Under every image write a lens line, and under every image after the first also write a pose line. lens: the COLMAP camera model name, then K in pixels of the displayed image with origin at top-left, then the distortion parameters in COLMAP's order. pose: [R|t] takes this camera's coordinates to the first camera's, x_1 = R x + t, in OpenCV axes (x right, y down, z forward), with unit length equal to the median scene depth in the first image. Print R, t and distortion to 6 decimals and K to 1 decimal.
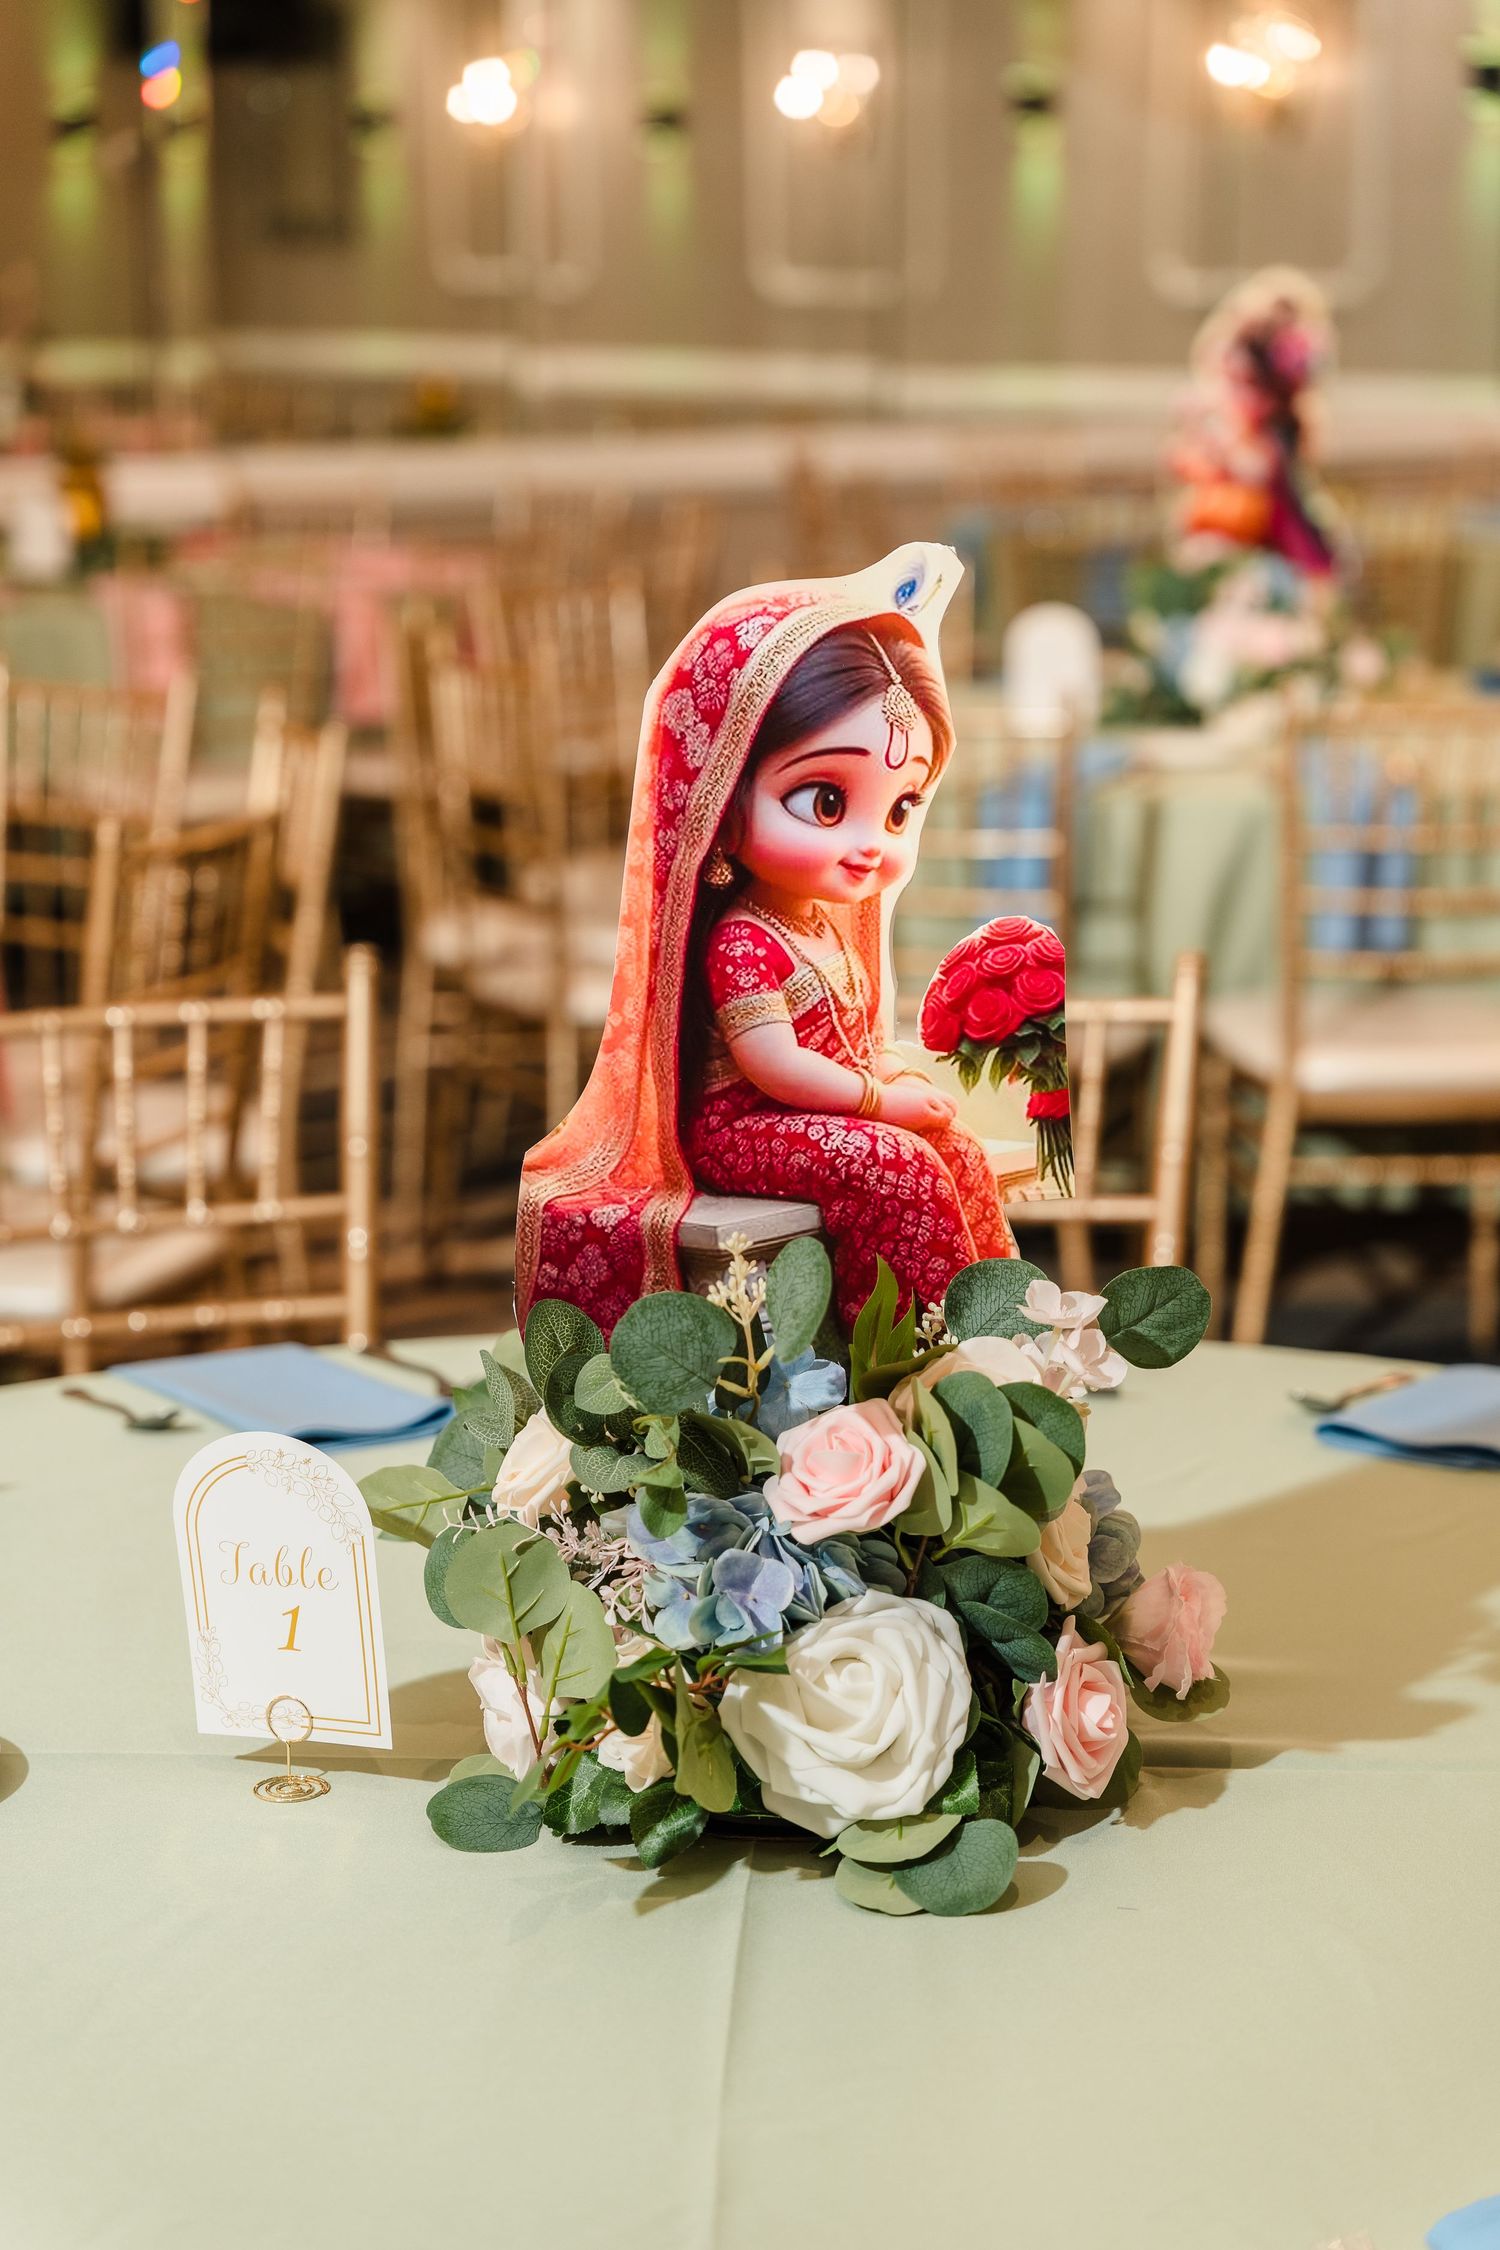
lens RADIAL K [[4464.4, 0, 750.0], [0, 4464.4, 1125.0], [0, 0, 1]] dist [0.025429, 0.080102]
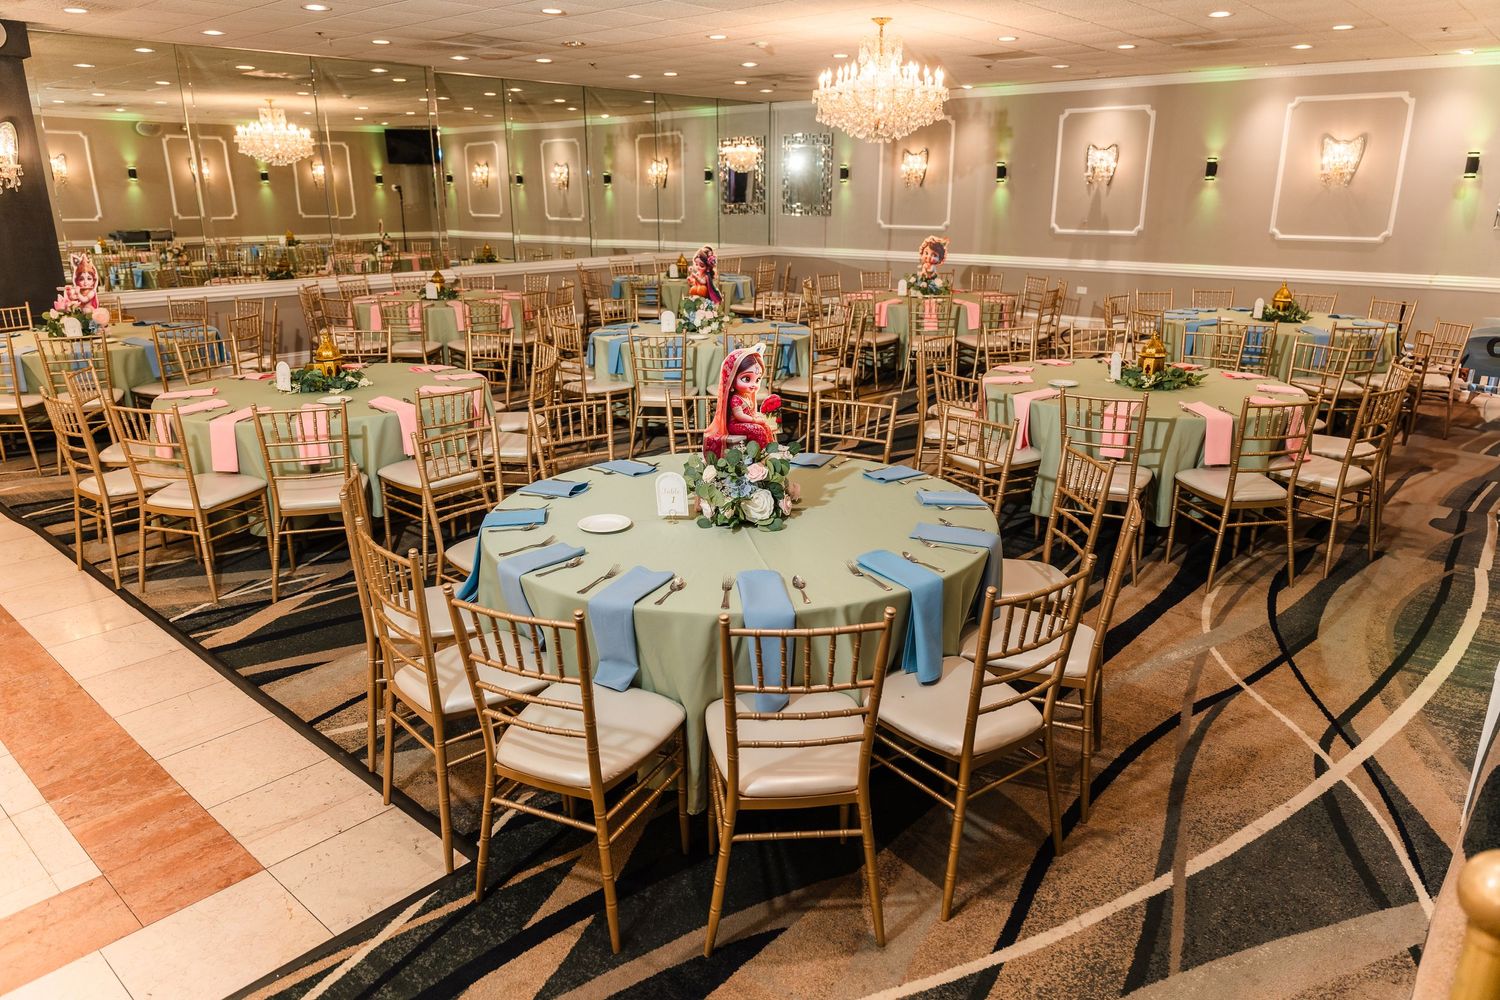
lens RADIAL K [[1003.5, 0, 750.0], [0, 1003.5, 500.0], [0, 0, 1]] dist [-0.000789, -0.000146]
pose [[0.975349, -0.062016, 0.211773, -0.328104], [0.040313, 0.993622, 0.105306, -0.049027], [-0.216953, -0.094173, 0.971629, -0.573526]]
